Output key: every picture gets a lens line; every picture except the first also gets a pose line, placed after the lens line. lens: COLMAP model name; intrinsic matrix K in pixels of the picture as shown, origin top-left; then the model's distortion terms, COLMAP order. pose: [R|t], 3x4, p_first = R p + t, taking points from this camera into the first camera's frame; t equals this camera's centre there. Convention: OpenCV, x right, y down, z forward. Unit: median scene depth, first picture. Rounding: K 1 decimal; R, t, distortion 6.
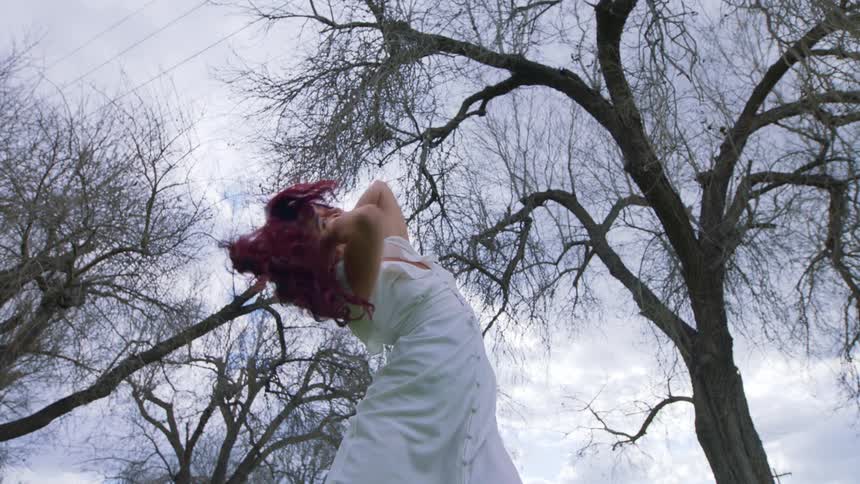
lens RADIAL K [[509.5, 0, 434.8], [0, 509.5, 245.4], [0, 0, 1]] dist [-0.024968, 0.020683]
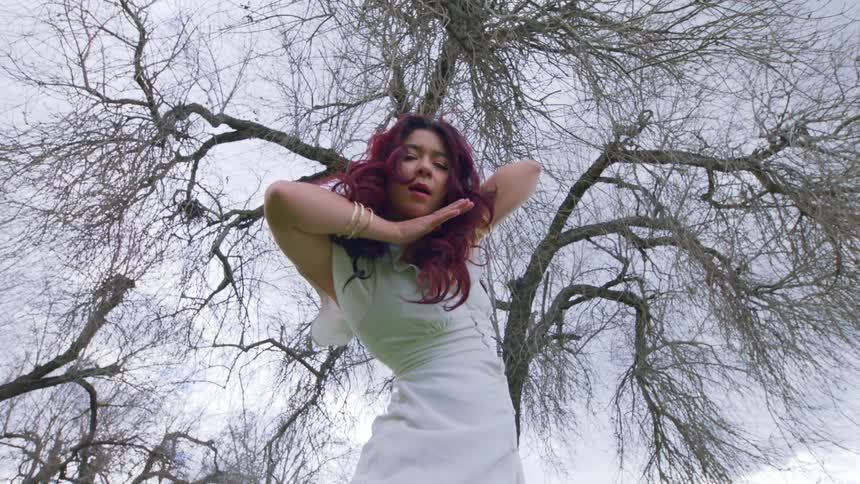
lens RADIAL K [[509.5, 0, 430.2], [0, 509.5, 245.5], [0, 0, 1]] dist [-0.024968, 0.020683]
pose [[0.989793, 0.100477, 0.101070, 0.242735], [-0.082411, 0.982115, -0.169289, -0.021500], [-0.116272, 0.159232, 0.980370, -0.008022]]
